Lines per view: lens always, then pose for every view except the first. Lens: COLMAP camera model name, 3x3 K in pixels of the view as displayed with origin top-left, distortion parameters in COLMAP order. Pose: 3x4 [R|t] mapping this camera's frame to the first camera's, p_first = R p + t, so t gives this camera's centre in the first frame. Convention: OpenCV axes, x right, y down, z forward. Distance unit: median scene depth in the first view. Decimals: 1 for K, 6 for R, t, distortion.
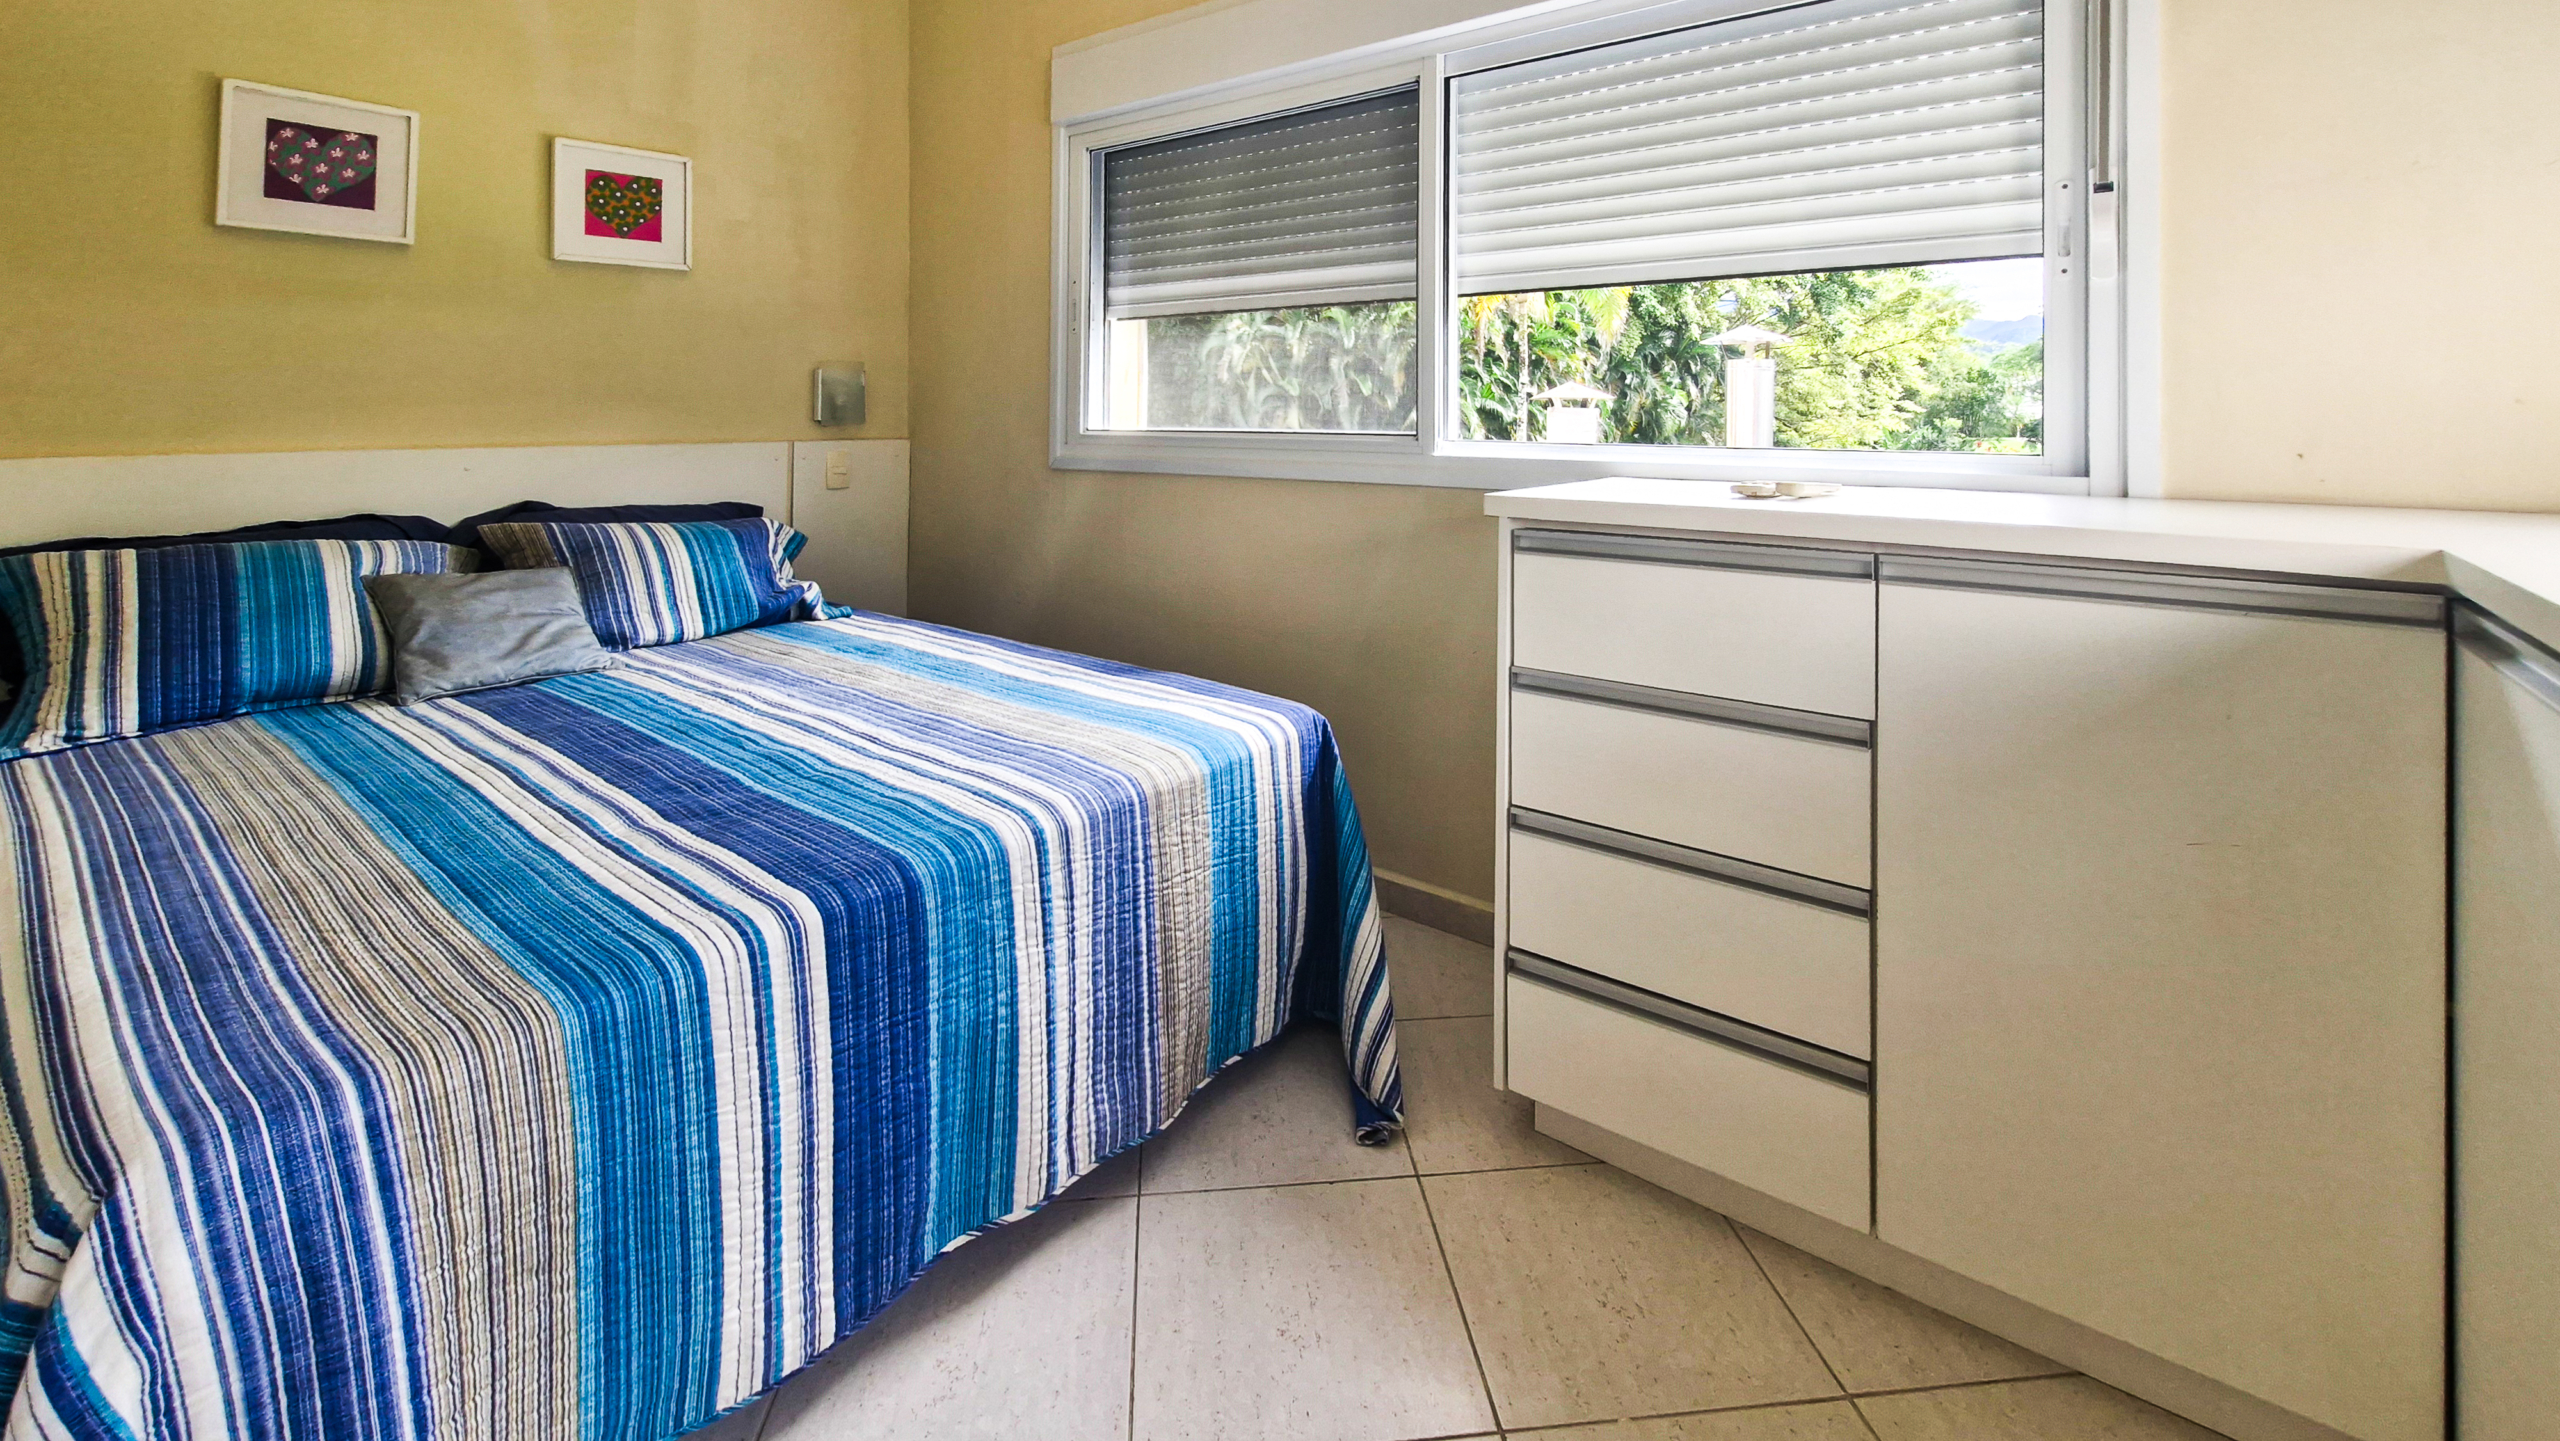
lens RADIAL K [[1016.6, 0, 1290.6], [0, 1016.6, 698.0], [0, 0, 1]] dist [0.002578, -0.000303]
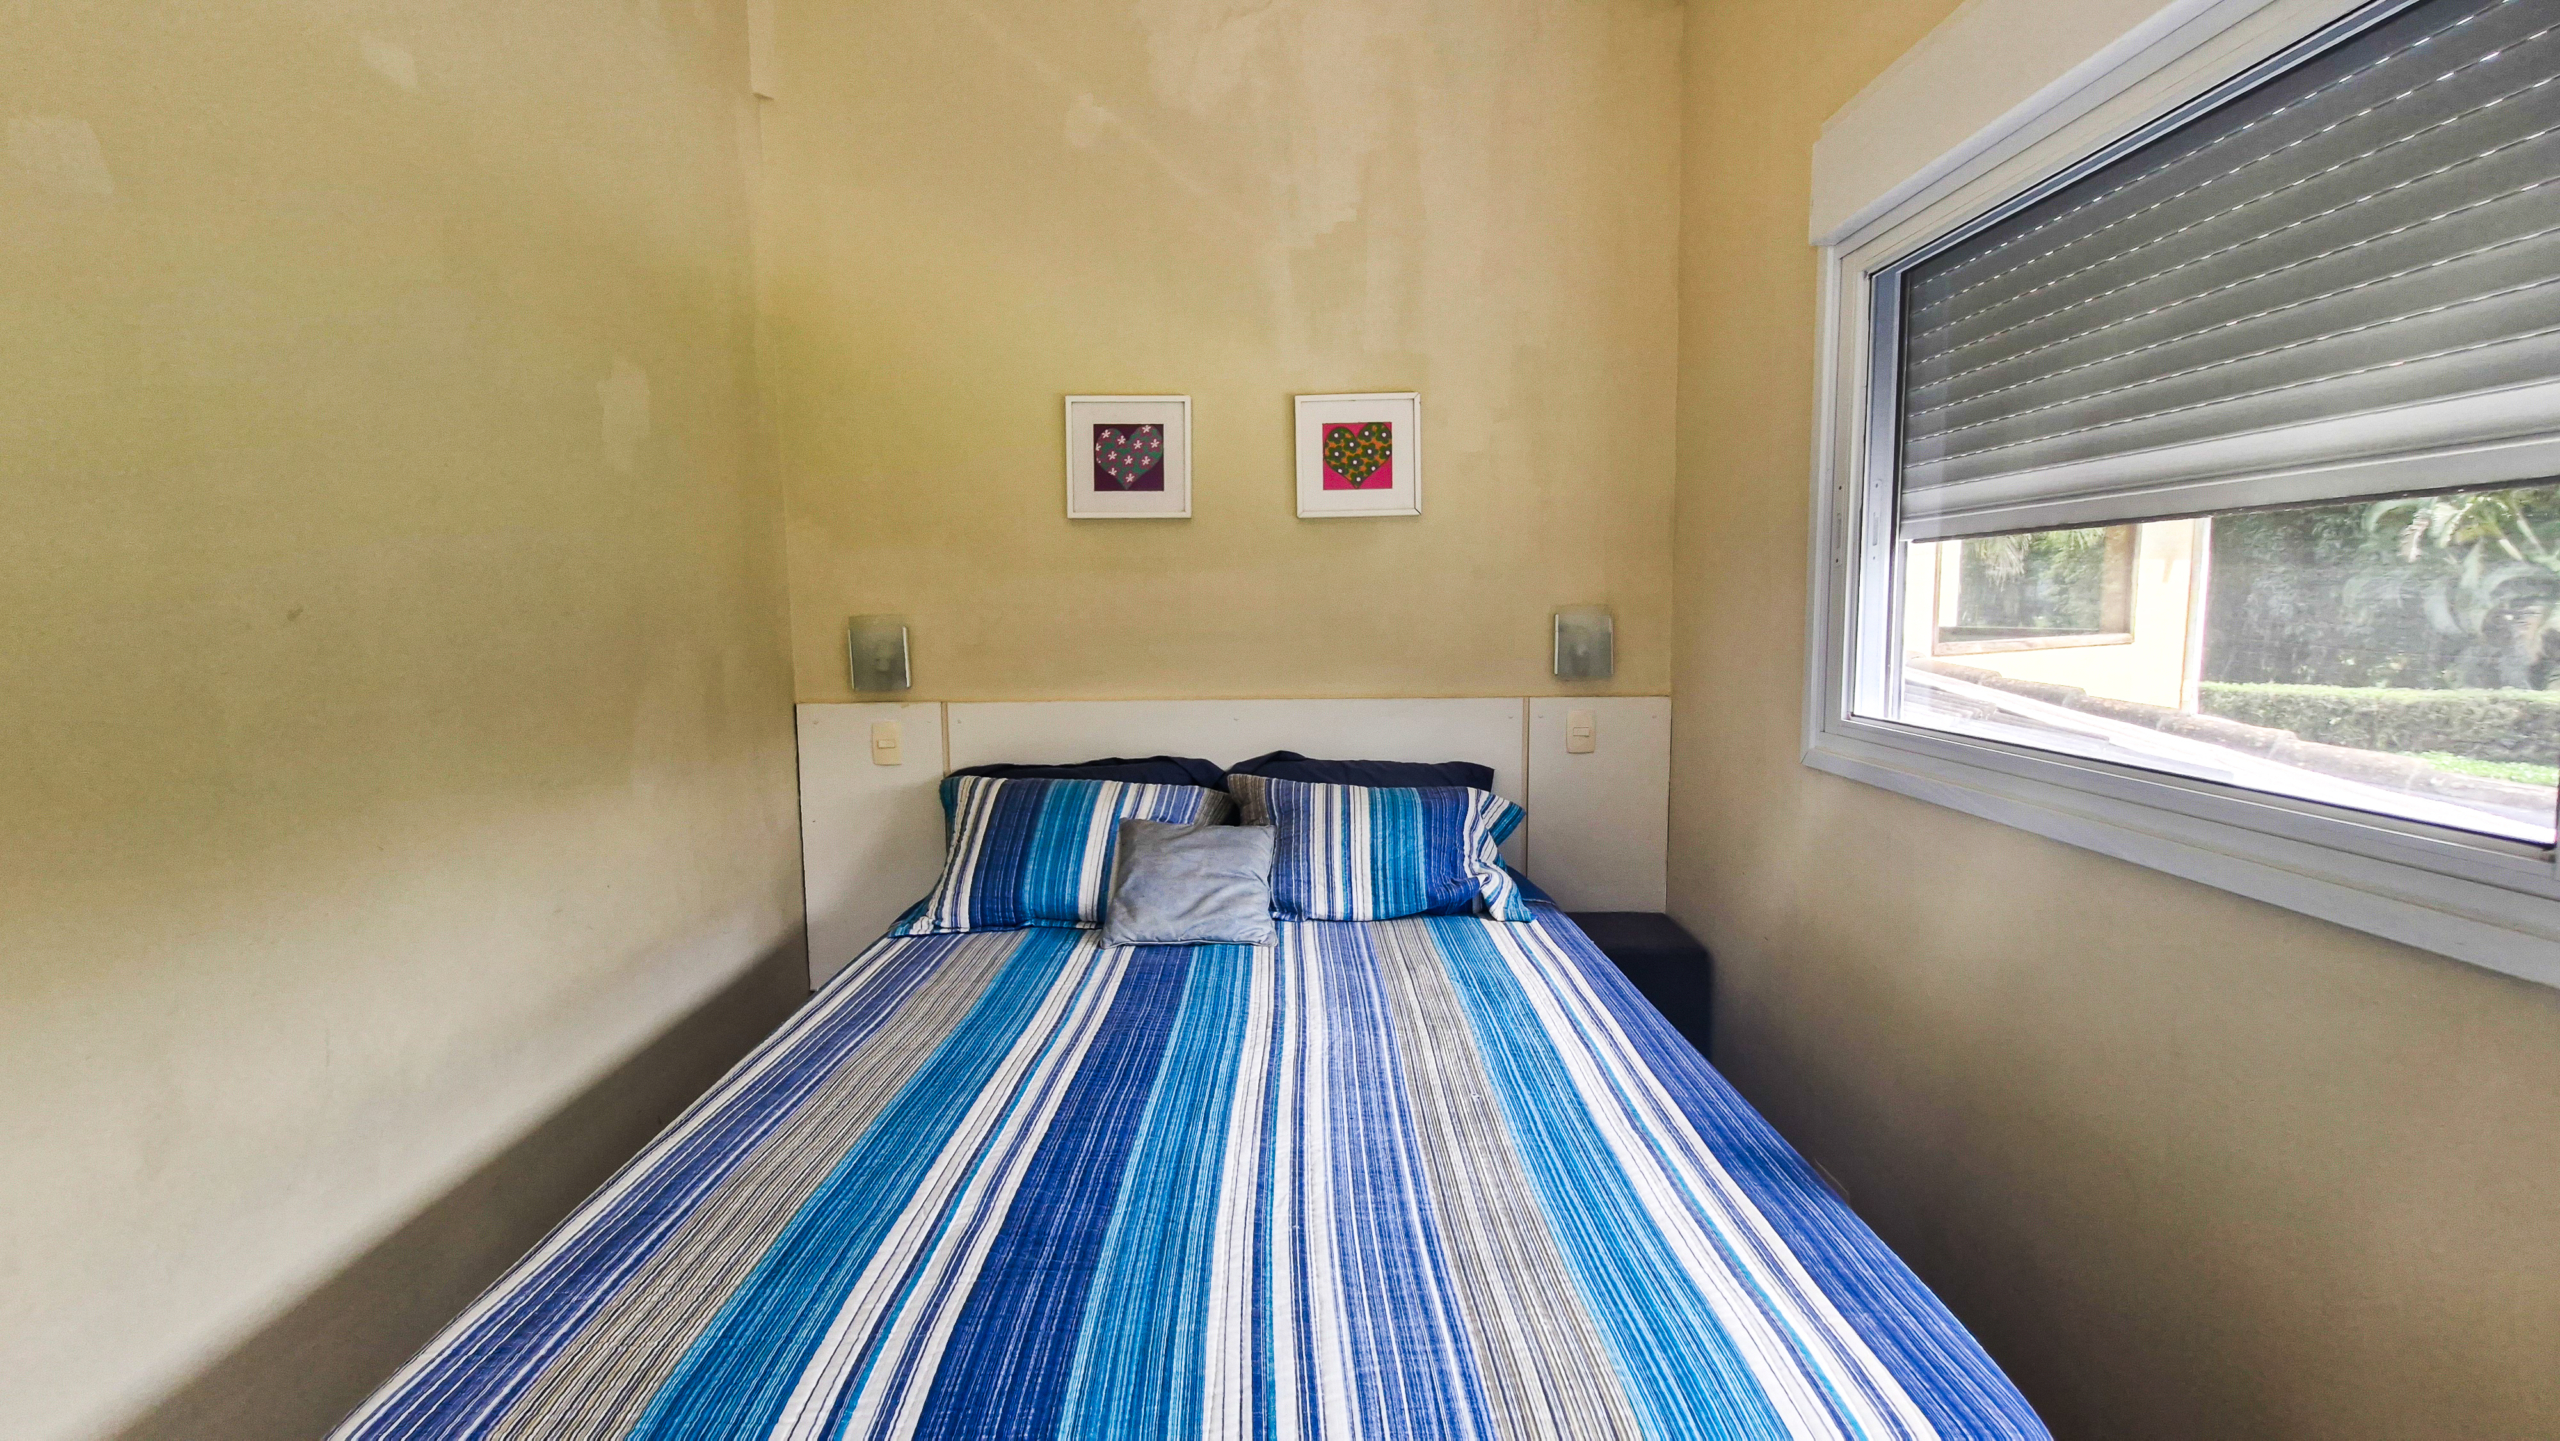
lens RADIAL K [[1098.0, 0, 1347.9], [0, 1098.0, 800.1], [0, 0, 1]] dist [0.002606, 0.000059]
pose [[0.662026, 0.115221, -0.740571, 0.109821], [-0.184524, 0.982754, -0.012052, -0.162541], [0.726411, 0.144632, 0.671870, 0.369831]]
